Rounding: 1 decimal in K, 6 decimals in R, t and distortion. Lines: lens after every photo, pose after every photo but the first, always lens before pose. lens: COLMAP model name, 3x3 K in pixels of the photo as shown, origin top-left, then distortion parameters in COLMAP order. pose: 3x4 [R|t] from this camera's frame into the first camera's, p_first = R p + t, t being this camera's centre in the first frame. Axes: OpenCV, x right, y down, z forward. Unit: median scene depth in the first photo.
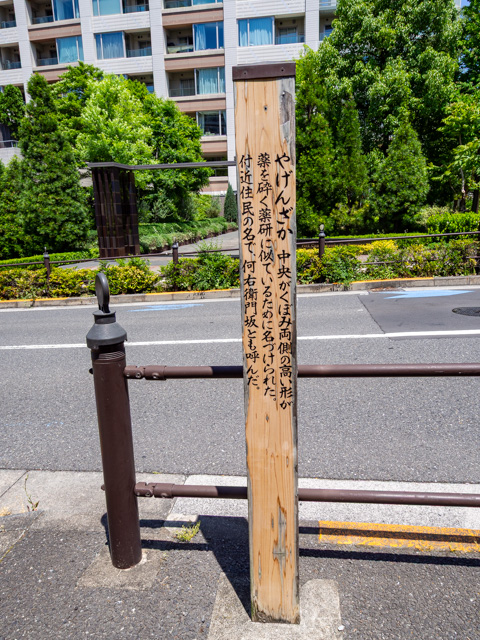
lens RADIAL K [[453.8, 0, 239.5], [0, 453.8, 318.1], [0, 0, 1]] dist [0.009349, -0.002587]
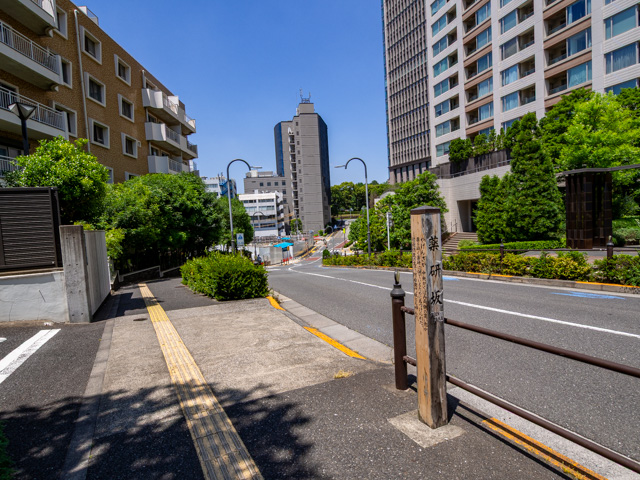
lens RADIAL K [[341.9, 0, 313.8], [0, 341.9, 242.4], [0, 0, 1]] dist [0.003478, -0.006002]
pose [[0.538706, 0.049279, -0.841051, 0.095029], [-0.149959, 0.987955, -0.038165, -0.008942], [0.829040, 0.146683, 0.539608, -0.045413]]
